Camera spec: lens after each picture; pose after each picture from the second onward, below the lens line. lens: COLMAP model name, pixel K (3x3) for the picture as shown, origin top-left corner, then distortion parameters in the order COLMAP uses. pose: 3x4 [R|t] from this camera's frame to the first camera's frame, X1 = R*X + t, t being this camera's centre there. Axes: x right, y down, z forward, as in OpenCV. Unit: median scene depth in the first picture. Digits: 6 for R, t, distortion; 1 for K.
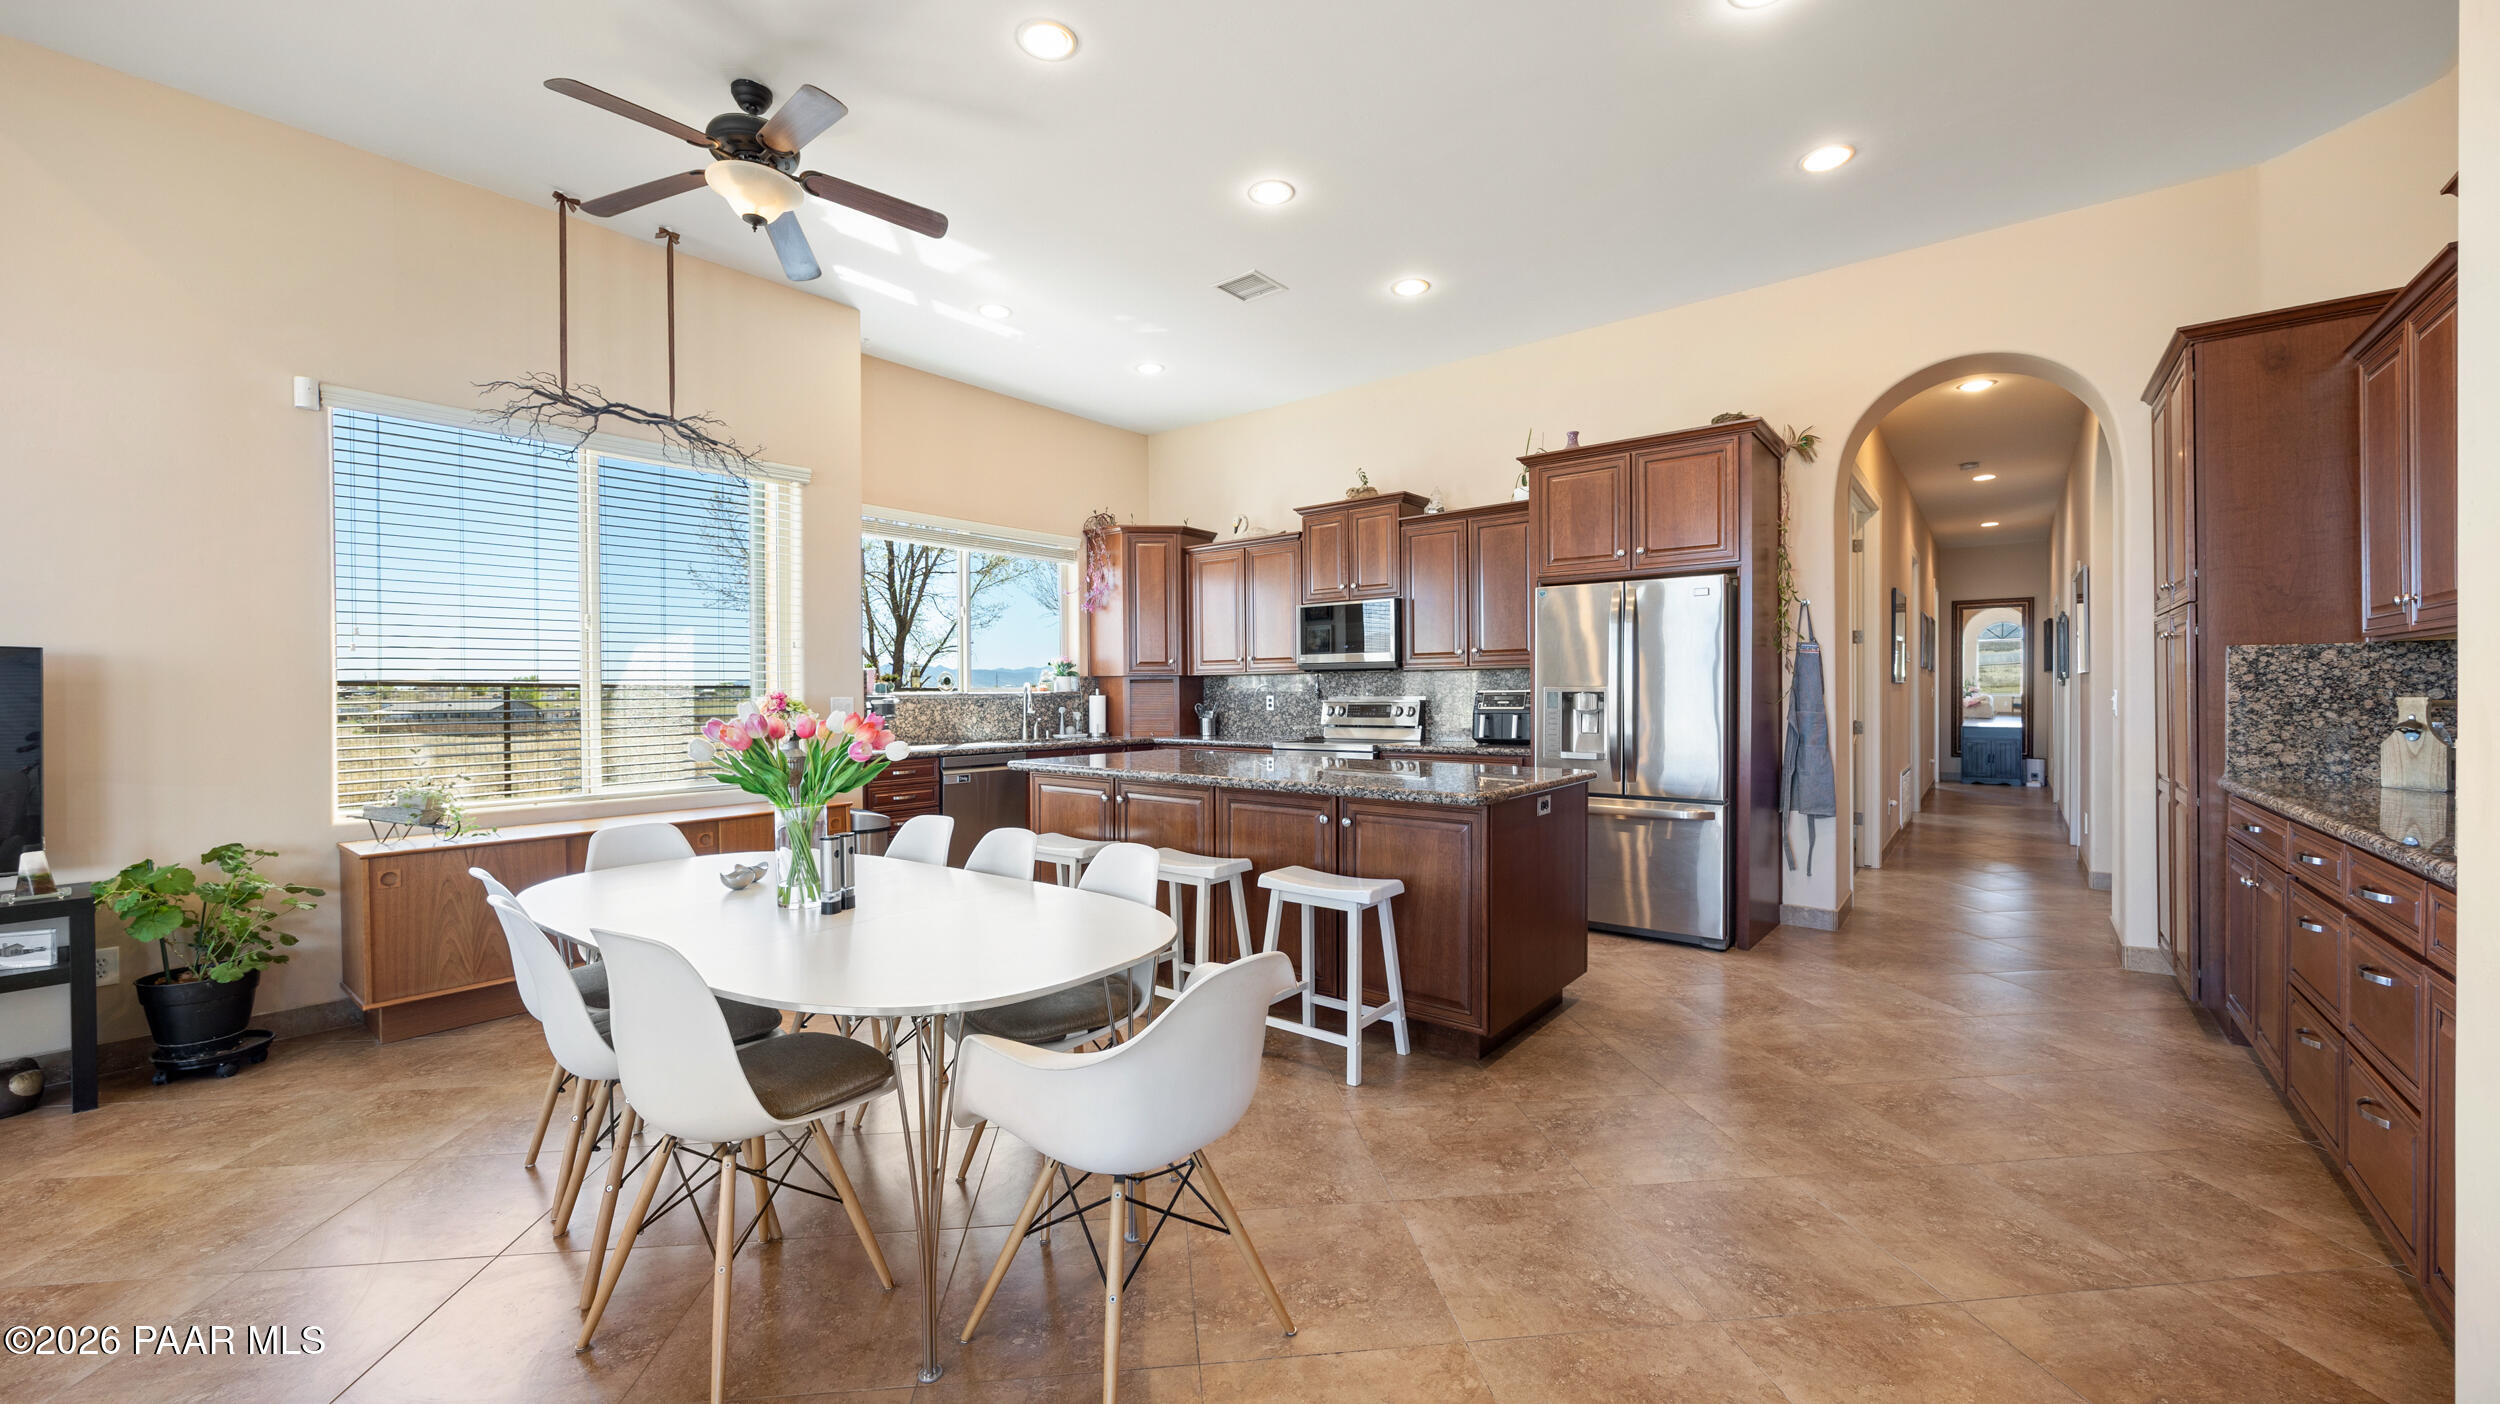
lens RADIAL K [[938.8, 0, 1257.5], [0, 938.8, 710.6], [0, 0, 1]] dist [-0.001803, -0.000233]
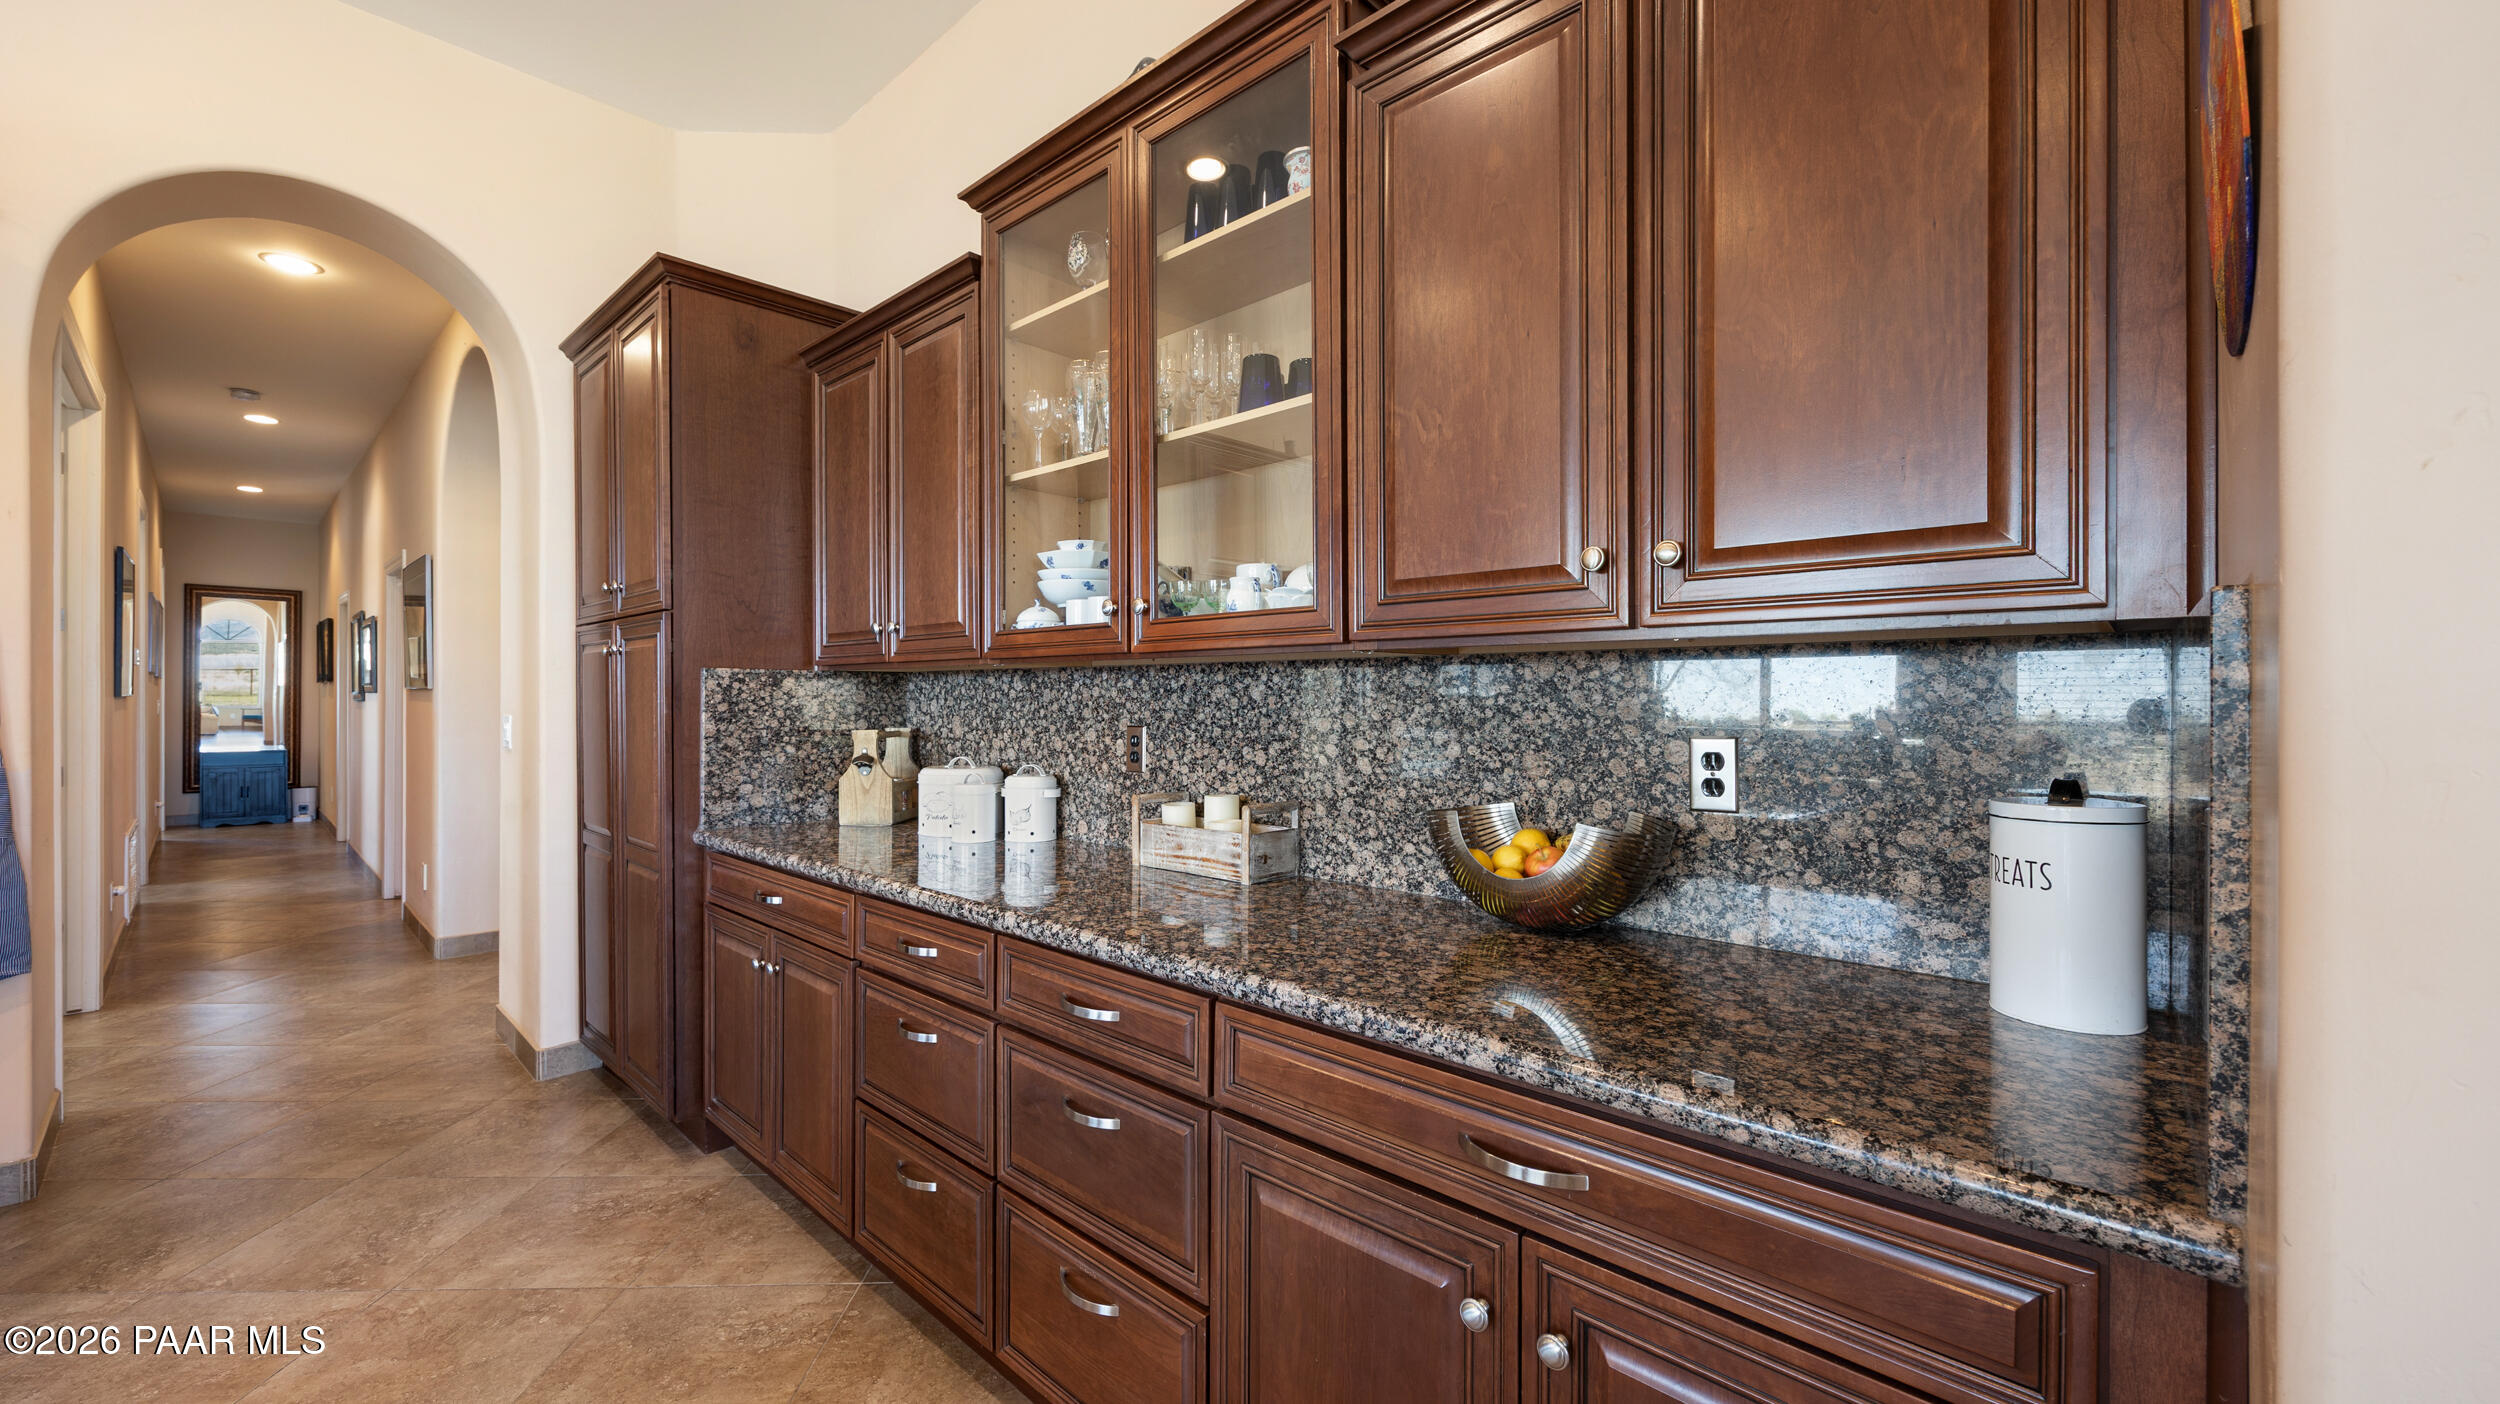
lens RADIAL K [[982.2, 0, 1246.1], [0, 982.2, 698.7], [0, 0, 1]] dist [-0.001010, -0.000109]
pose [[0.093439, 0.009568, 0.995579, 0.229994], [0.014119, 0.999841, -0.010934, -0.026491], [-0.995525, 0.015079, 0.093289, 0.450587]]
